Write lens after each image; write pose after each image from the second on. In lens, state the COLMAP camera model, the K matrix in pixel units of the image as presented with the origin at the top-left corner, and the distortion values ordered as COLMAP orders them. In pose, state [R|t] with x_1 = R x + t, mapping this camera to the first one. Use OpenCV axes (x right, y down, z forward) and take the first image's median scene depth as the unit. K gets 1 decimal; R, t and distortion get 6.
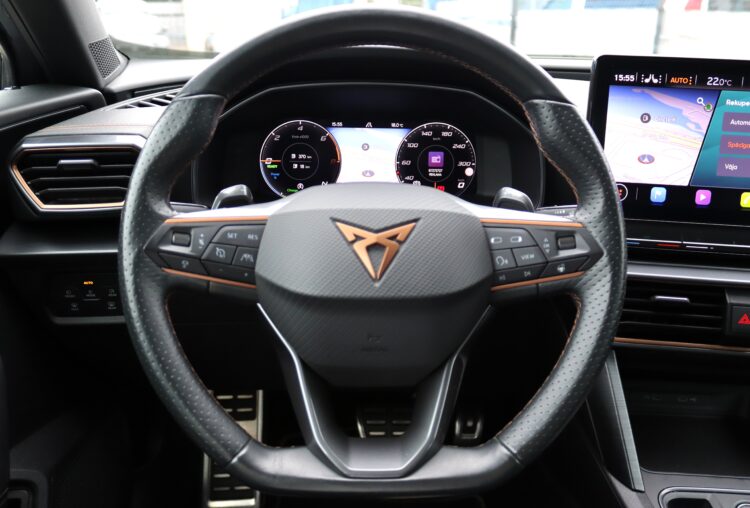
lens RADIAL K [[667.6, 0, 384.7], [0, 667.6, 253.0], [0, 0, 1]] dist [-0.152230, 0.130361]
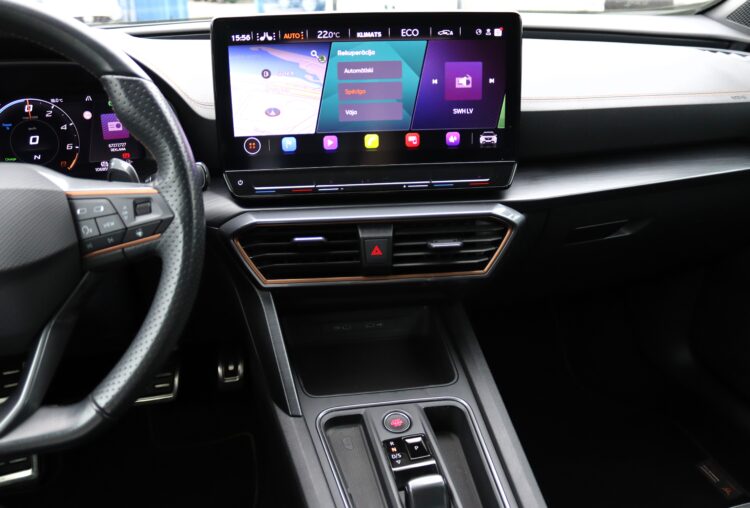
lens RADIAL K [[667.6, 0, 384.7], [0, 667.6, 253.0], [0, 0, 1]] dist [-0.152230, 0.130361]
pose [[0.970228, -0.121673, 0.209411, 0.332674], [0.101281, 0.989245, 0.105525, -0.012097], [-0.219999, -0.081174, 0.972117, -0.111988]]
